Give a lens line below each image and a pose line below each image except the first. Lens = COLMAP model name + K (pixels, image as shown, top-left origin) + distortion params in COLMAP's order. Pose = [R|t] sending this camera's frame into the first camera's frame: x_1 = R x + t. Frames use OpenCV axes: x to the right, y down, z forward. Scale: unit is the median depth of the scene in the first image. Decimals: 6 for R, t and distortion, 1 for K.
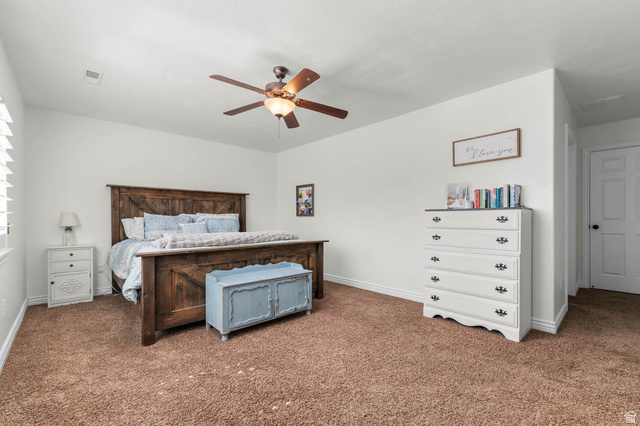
lens RADIAL K [[275.9, 0, 320.1], [0, 275.9, 217.3], [0, 0, 1]] dist [-0.003057, -0.000153]
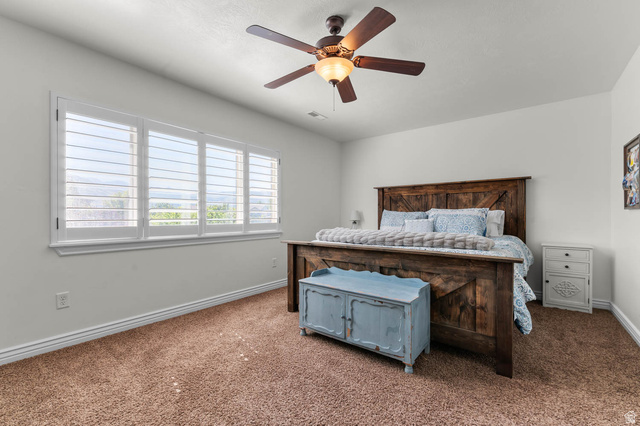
lens RADIAL K [[275.9, 0, 321.3], [0, 275.9, 214.3], [0, 0, 1]] dist [-0.003057, -0.000153]
pose [[0.160947, -0.005140, -0.986950, 0.458049], [0.004410, 0.999980, -0.004488, 0.006927], [0.986953, -0.003630, 0.160967, 0.623355]]
